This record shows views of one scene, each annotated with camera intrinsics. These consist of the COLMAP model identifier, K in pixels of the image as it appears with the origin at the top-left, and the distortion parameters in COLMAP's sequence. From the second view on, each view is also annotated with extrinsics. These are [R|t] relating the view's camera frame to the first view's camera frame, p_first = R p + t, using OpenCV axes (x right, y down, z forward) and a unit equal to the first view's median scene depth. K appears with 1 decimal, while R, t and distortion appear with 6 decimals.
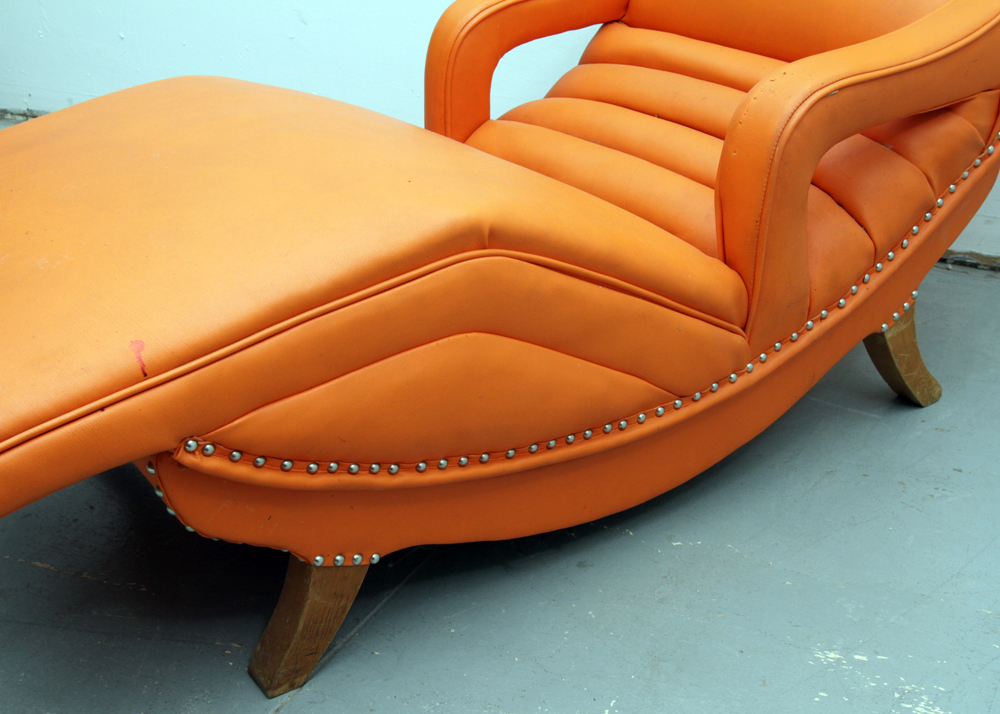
lens RADIAL K [[1178.0, 0, 495.5], [0, 1178.0, 356.5], [0, 0, 1]] dist [-0.031160, 0.000000]
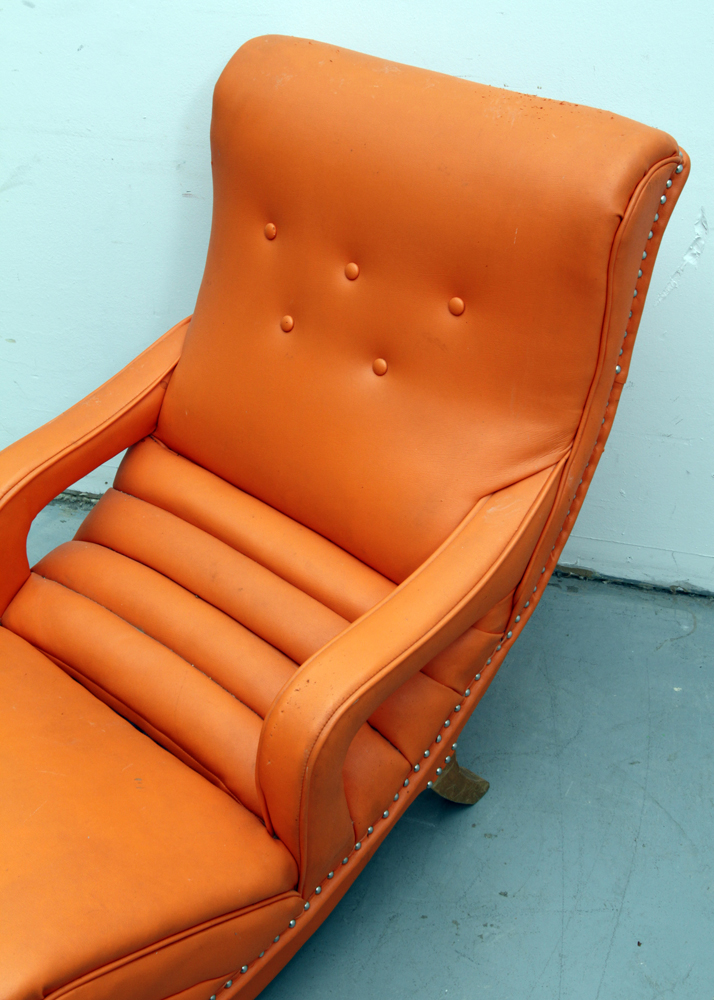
lens RADIAL K [[1225.7, 0, 358.0], [0, 1225.7, 498.8], [0, 0, 1]] dist [-0.040602, 0.000000]
pose [[0.971251, -0.129411, 0.199811, 0.078643], [0.094051, 0.979649, 0.177319, -0.503389], [-0.218691, -0.153429, 0.963656, -0.031364]]
